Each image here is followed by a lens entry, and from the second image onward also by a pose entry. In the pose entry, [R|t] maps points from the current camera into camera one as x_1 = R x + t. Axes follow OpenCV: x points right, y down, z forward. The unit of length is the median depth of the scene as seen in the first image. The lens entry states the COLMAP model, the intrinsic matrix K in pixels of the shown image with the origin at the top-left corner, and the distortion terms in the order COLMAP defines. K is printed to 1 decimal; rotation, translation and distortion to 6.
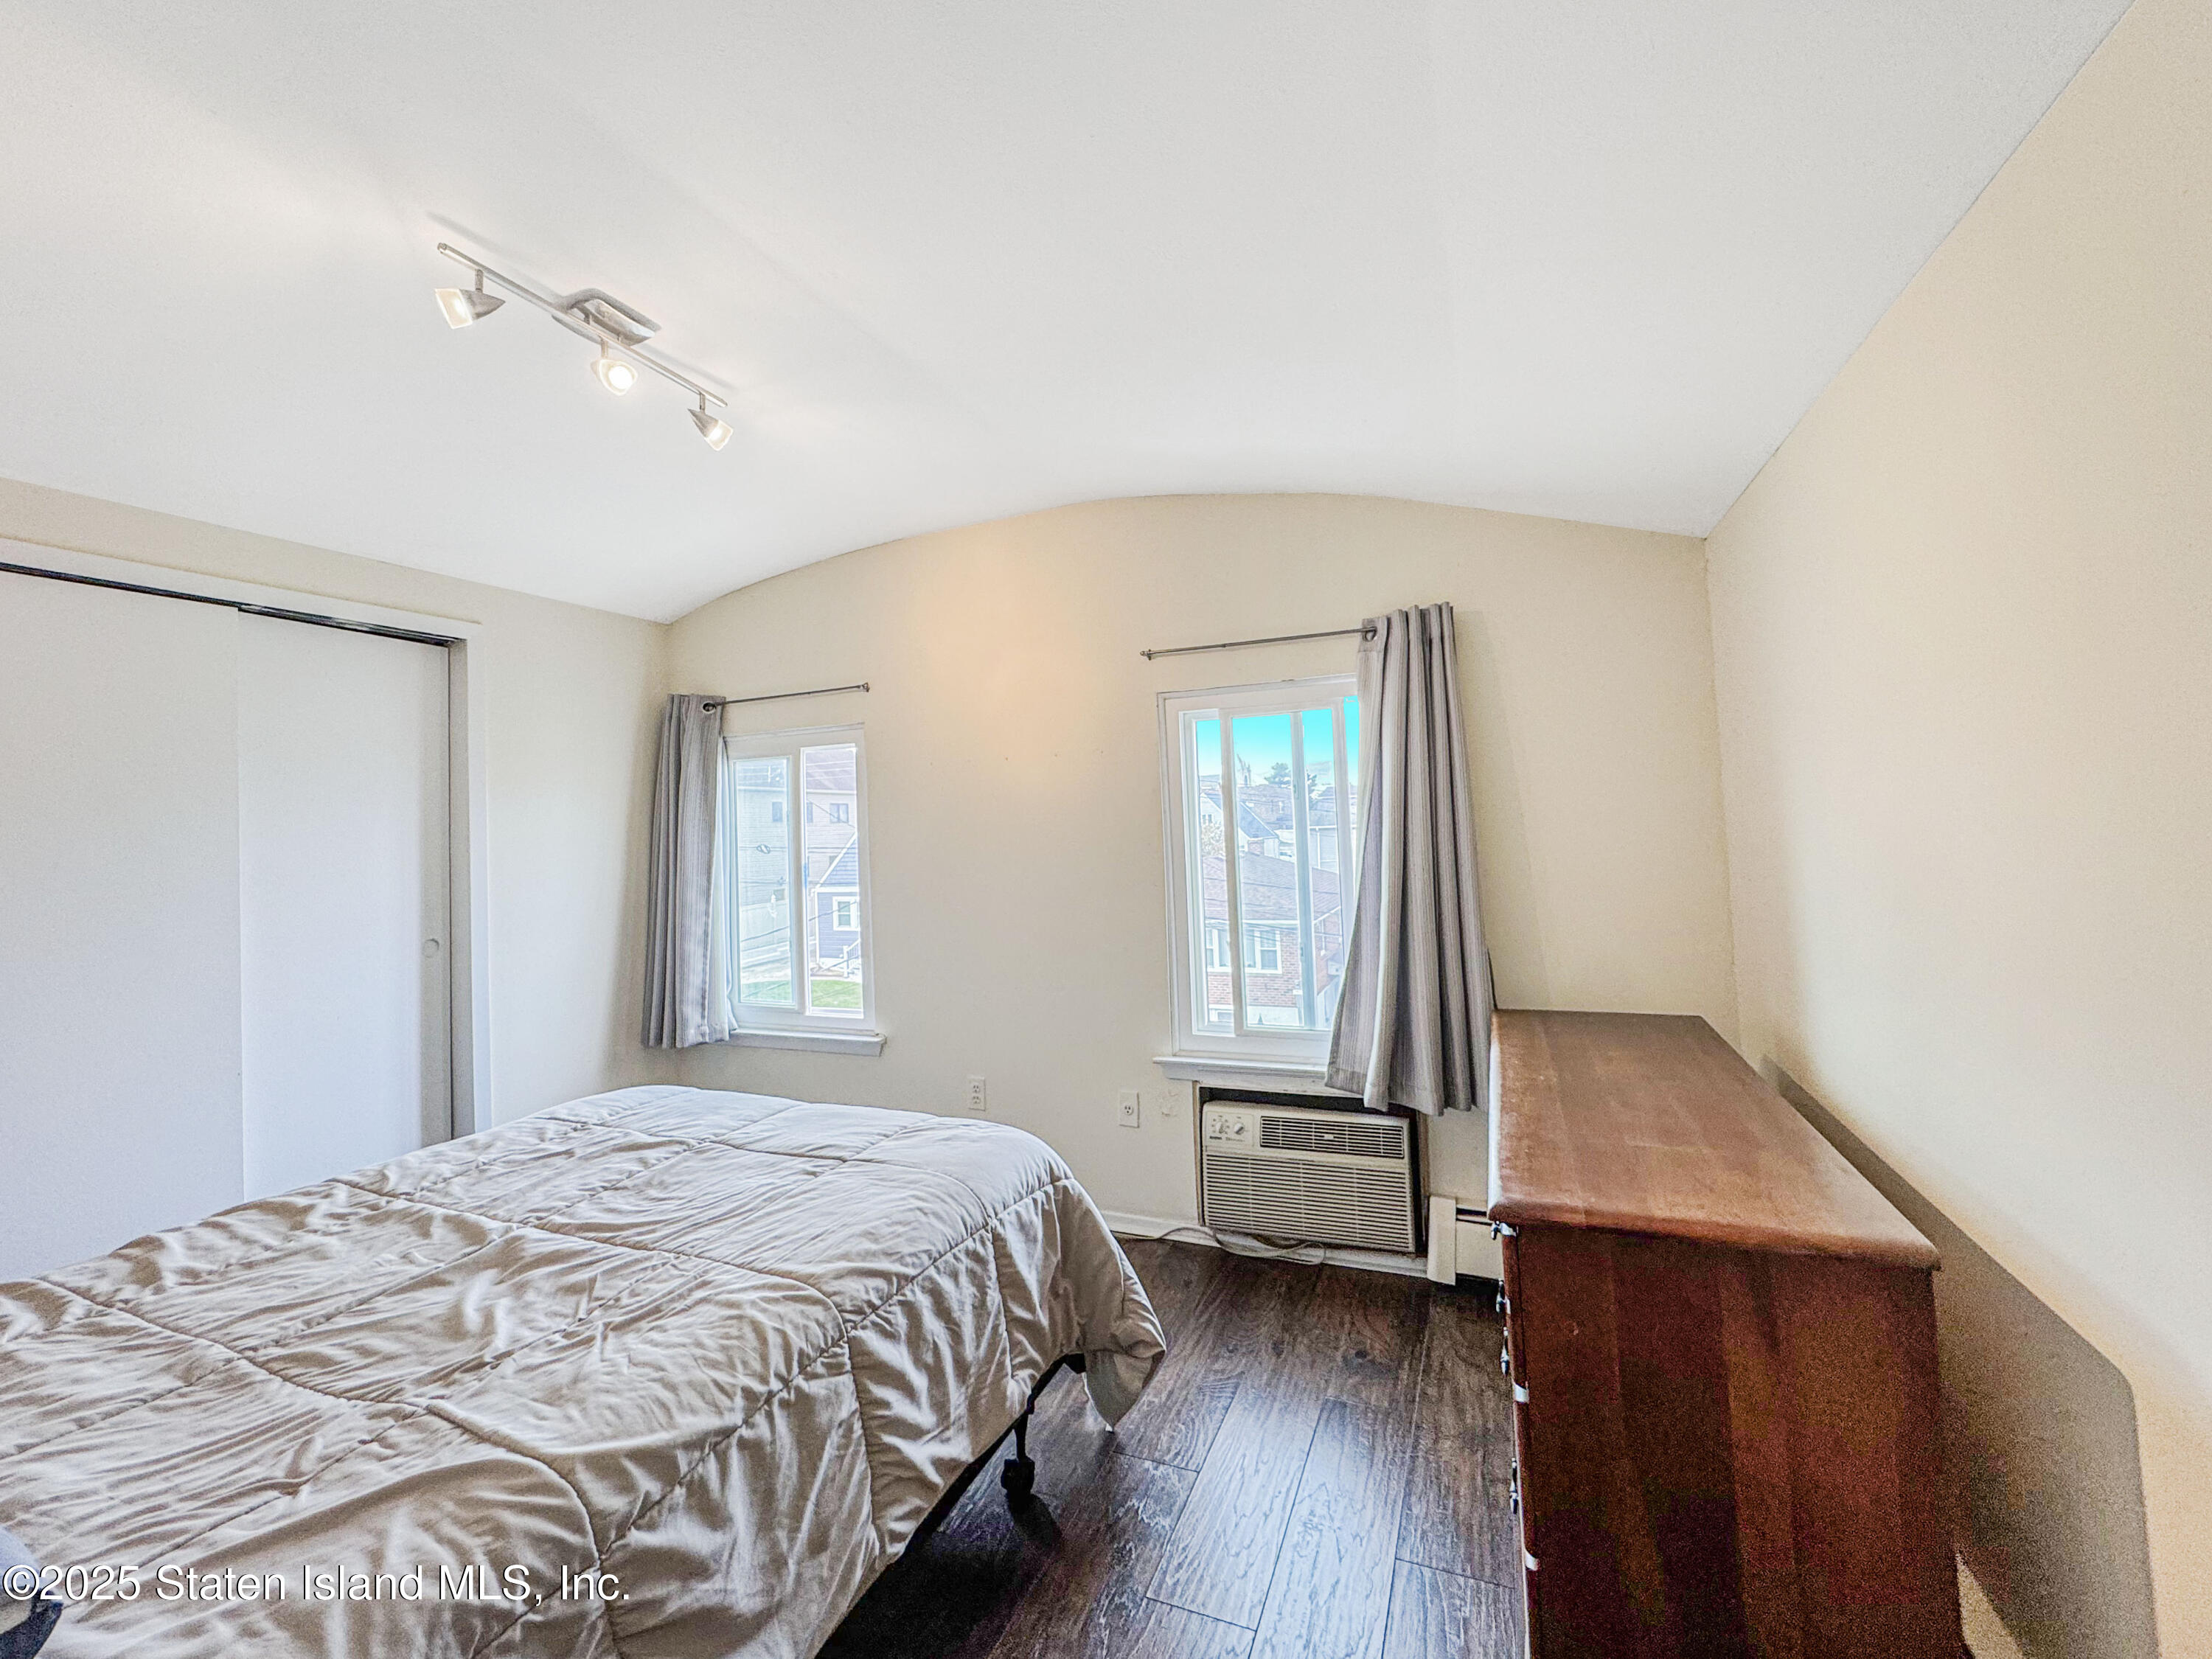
lens RADIAL K [[892.7, 0, 1107.6], [0, 892.7, 778.2], [0, 0, 1]] dist [0.000639, 0.000249]
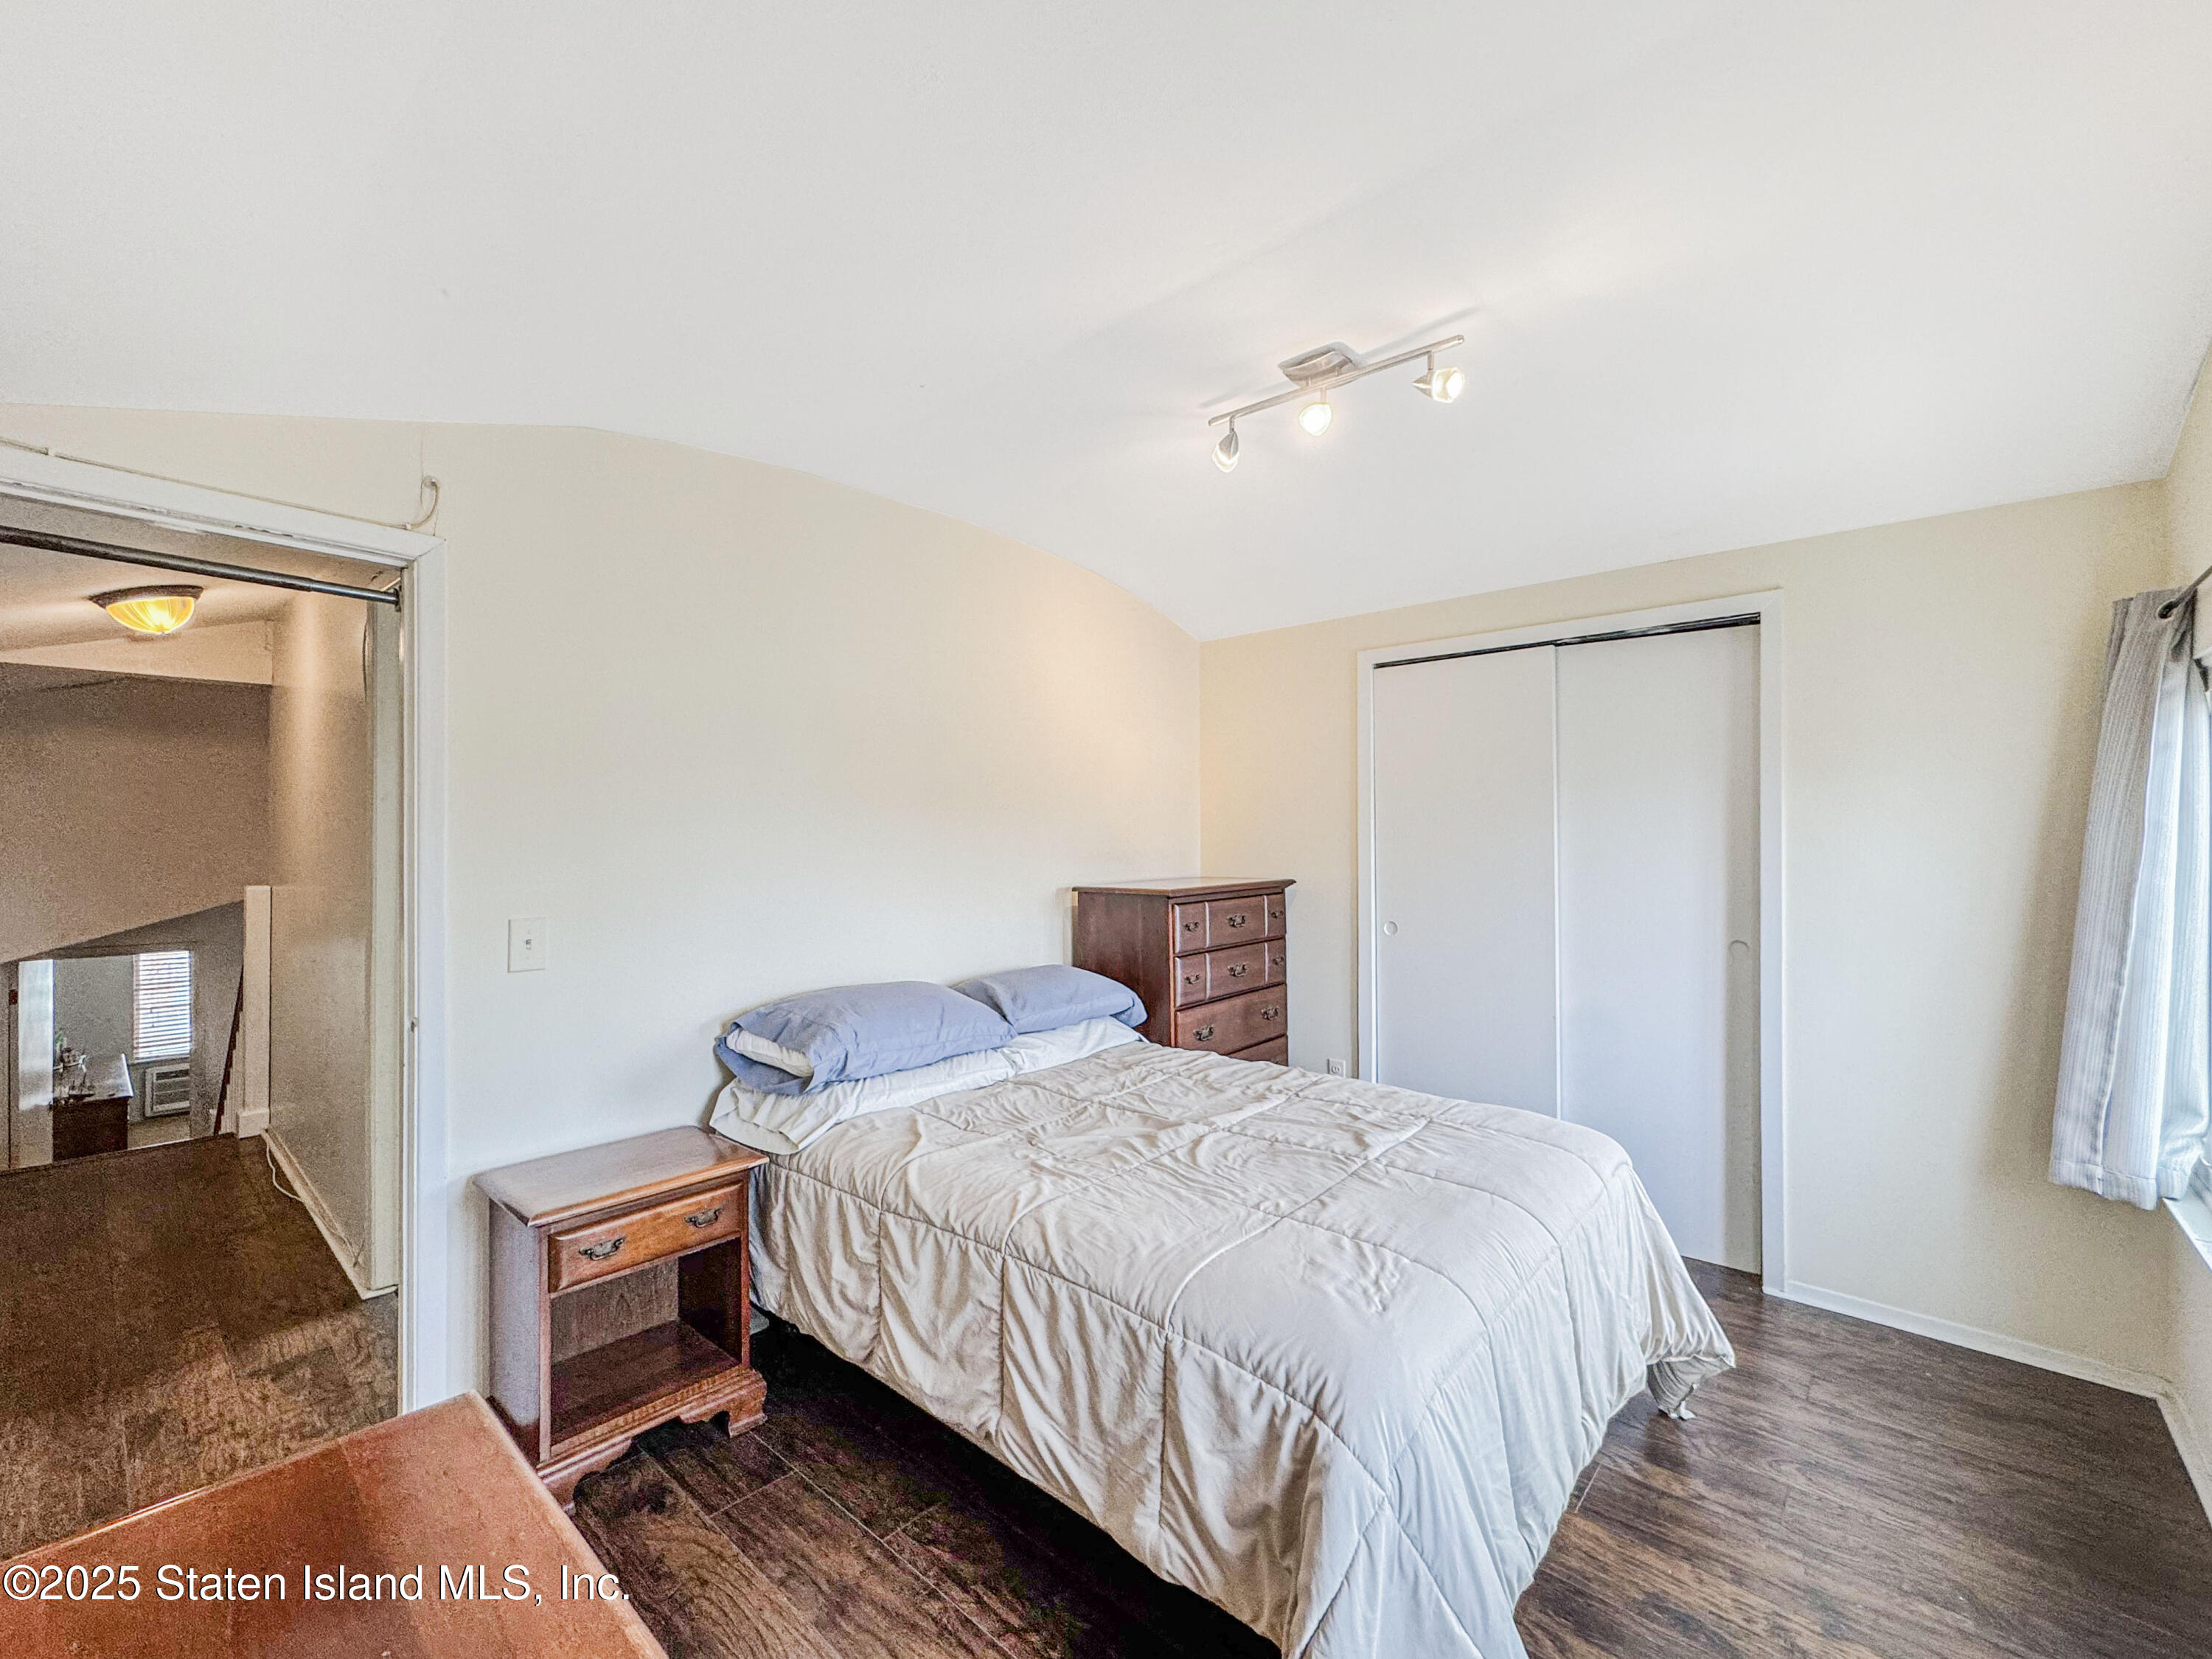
lens RADIAL K [[916.7, 0, 1094.0], [0, 916.7, 827.3], [0, 0, 1]] dist [-0.002543, -0.000262]
pose [[-0.319733, 0.026867, -0.947127, 0.747594], [0.063717, 0.997945, 0.006799, 0.021573], [0.945363, -0.058175, -0.320788, 1.345800]]
